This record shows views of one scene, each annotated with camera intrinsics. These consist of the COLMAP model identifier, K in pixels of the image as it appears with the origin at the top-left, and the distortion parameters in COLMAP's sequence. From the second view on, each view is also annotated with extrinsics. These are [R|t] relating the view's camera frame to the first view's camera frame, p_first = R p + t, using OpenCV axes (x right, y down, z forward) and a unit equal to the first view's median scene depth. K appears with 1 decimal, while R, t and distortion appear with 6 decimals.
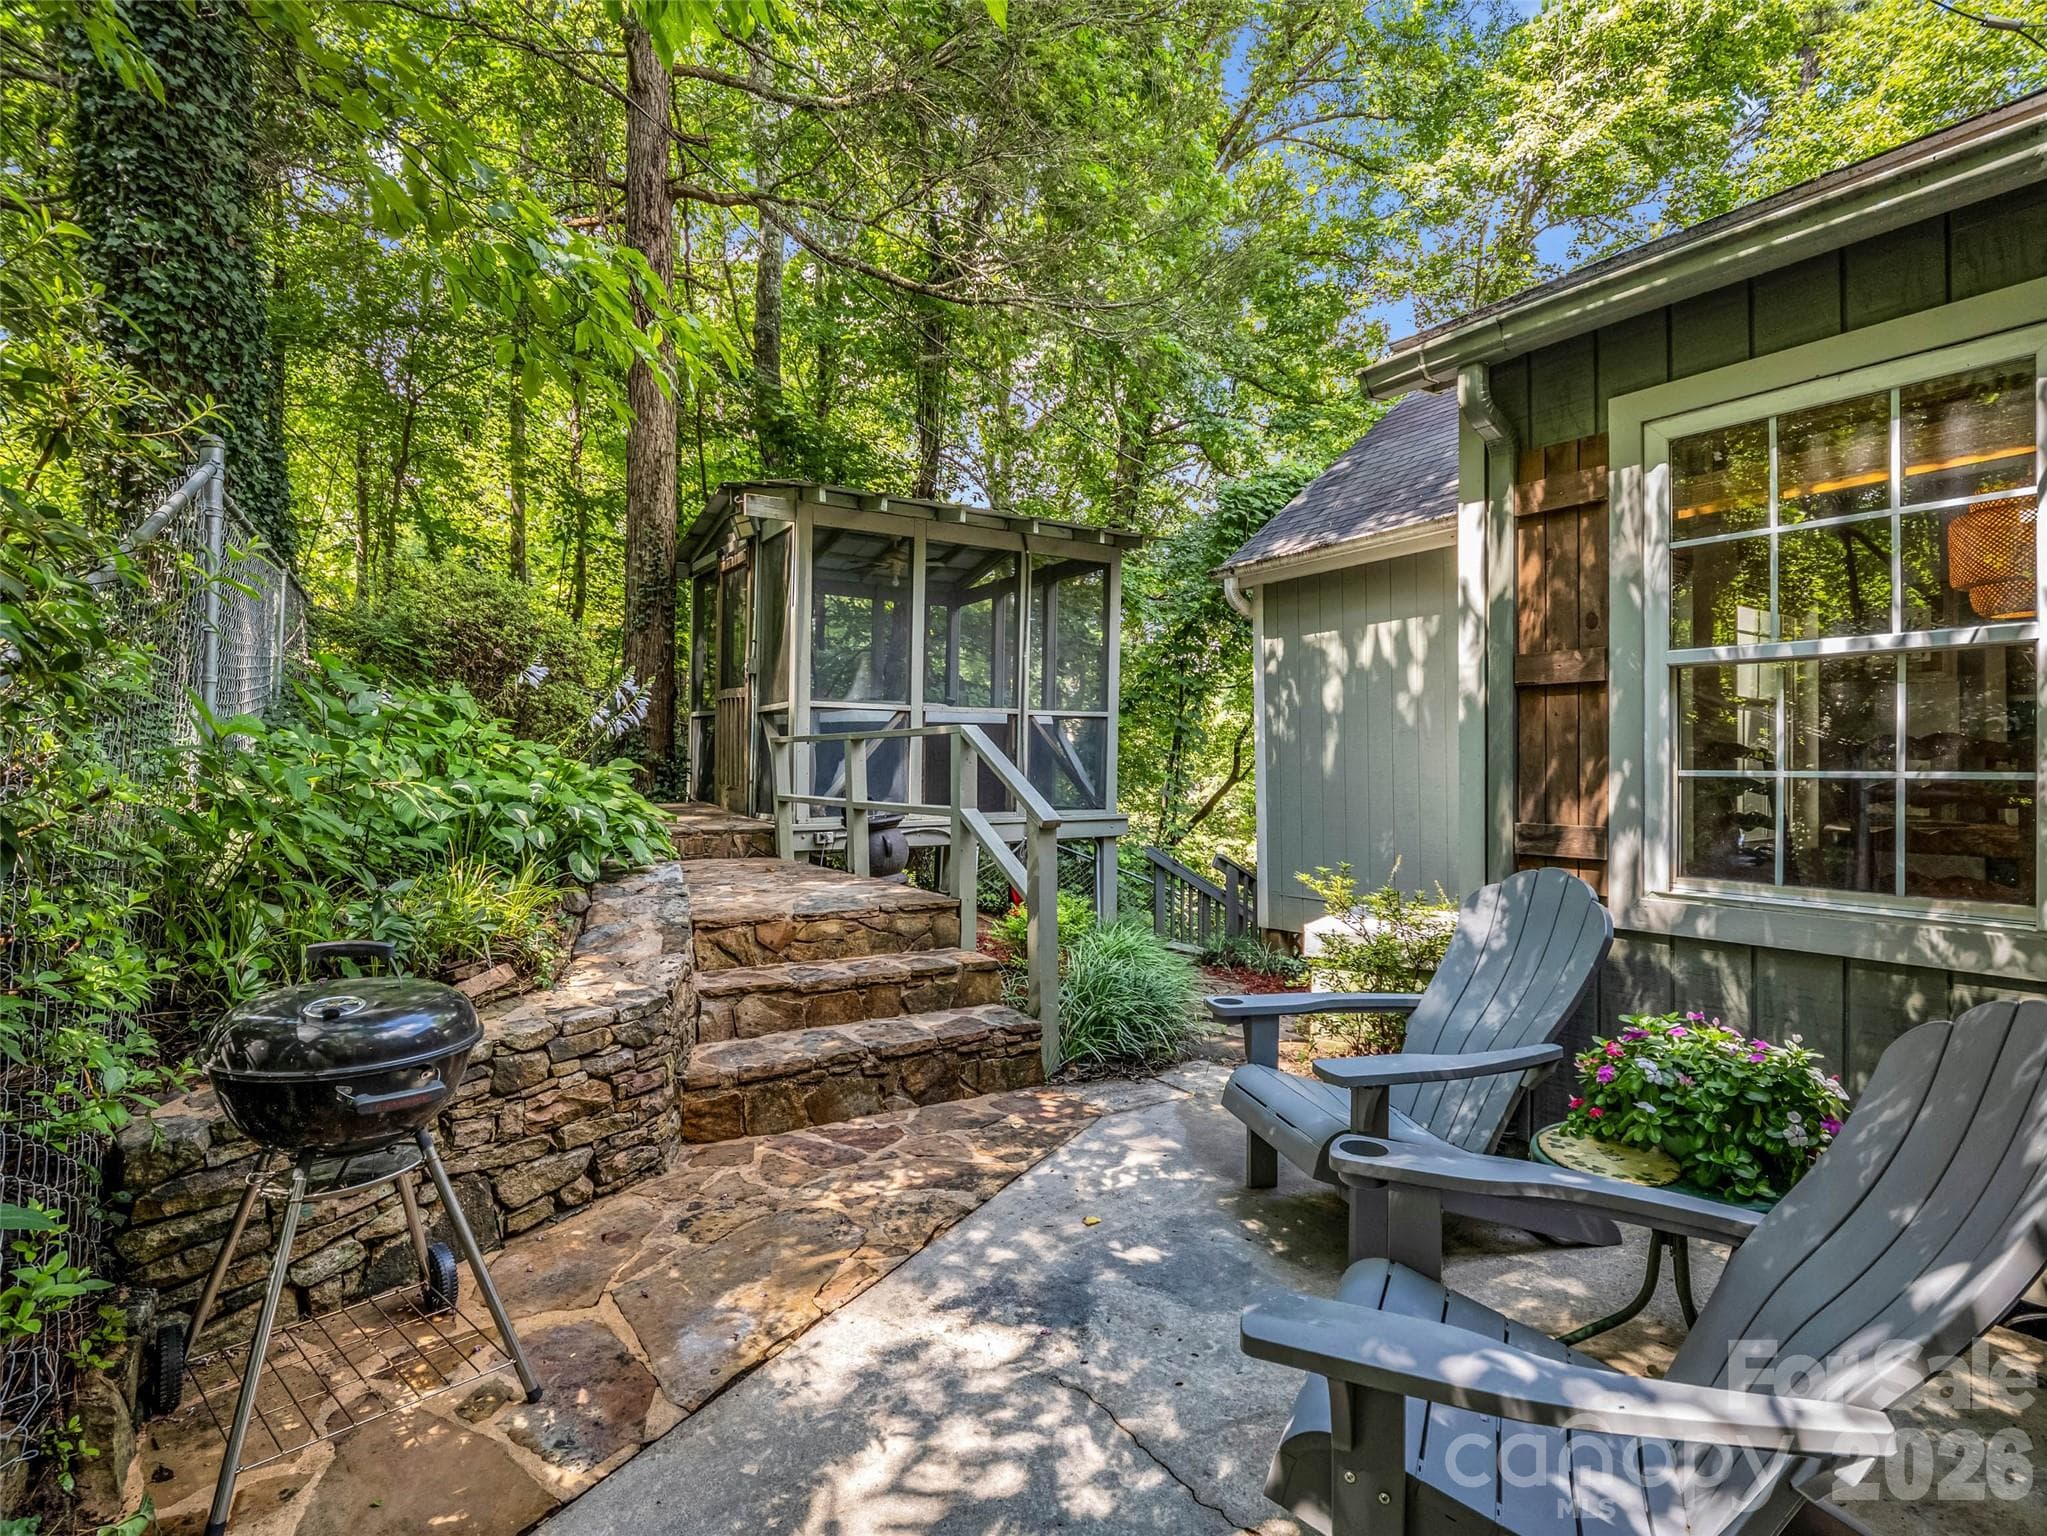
lens RADIAL K [[985.0, 0, 1021.8], [0, 985.0, 757.2], [0, 0, 1]] dist [-0.011845, -0.000536]
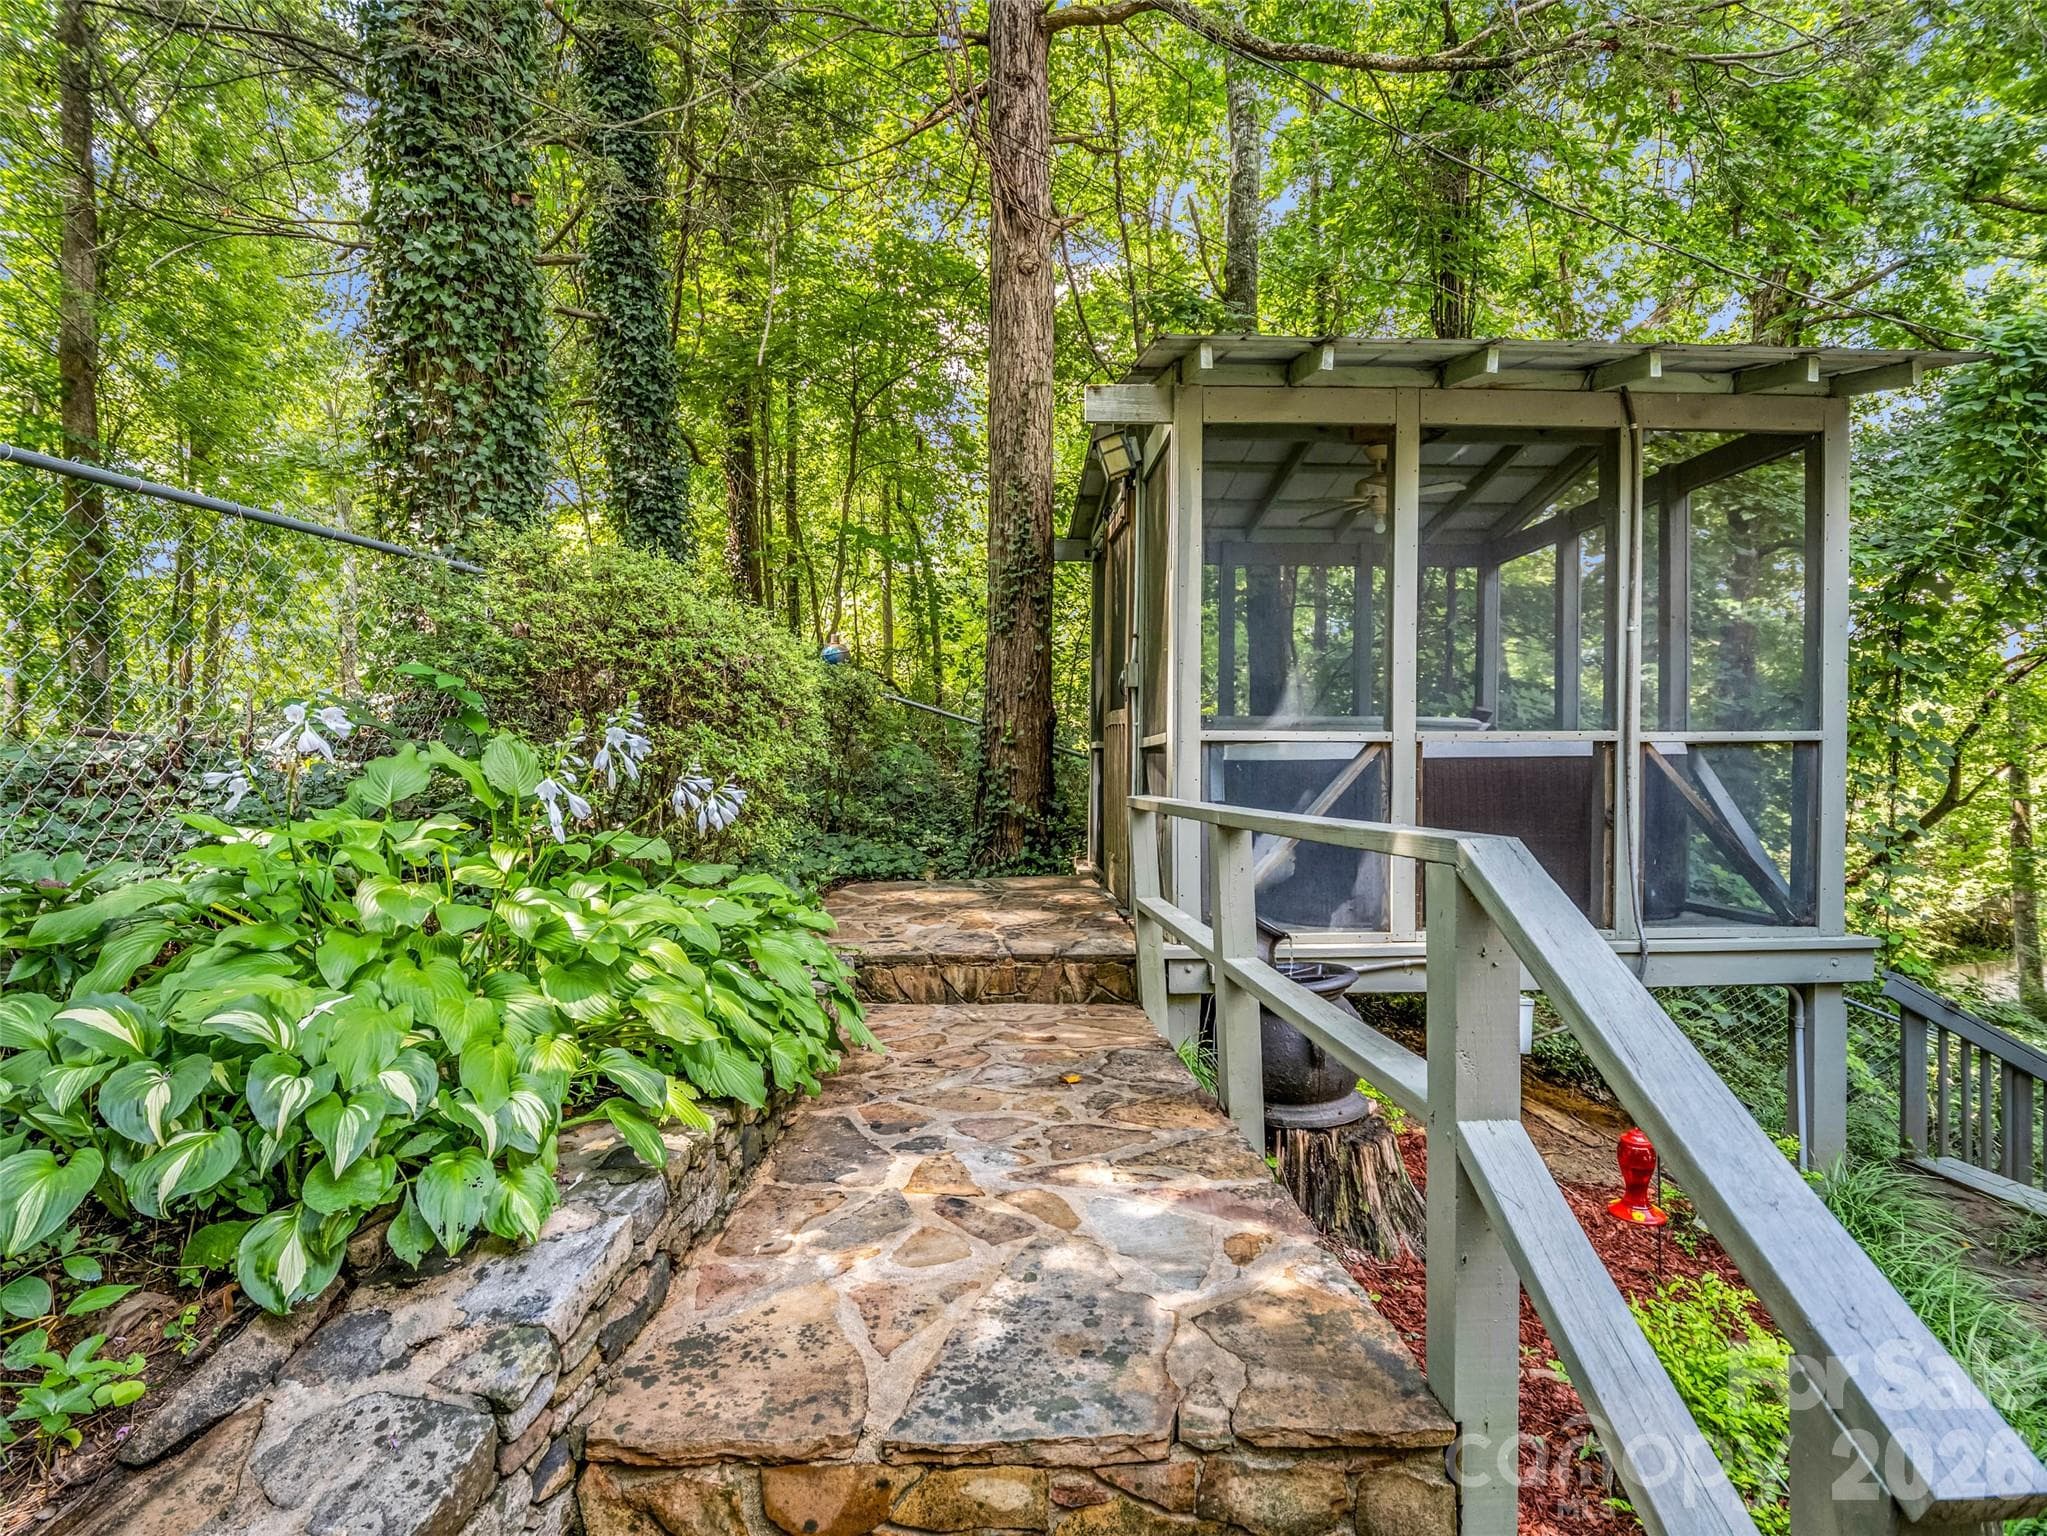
lens RADIAL K [[985.0, 0, 1021.8], [0, 985.0, 757.2], [0, 0, 1]] dist [-0.011845, -0.000536]
pose [[0.864360, -0.009327, -0.502787, -0.019591], [0.006240, 0.999950, -0.007823, -0.042795], [0.502835, 0.003624, 0.864375, 0.511969]]
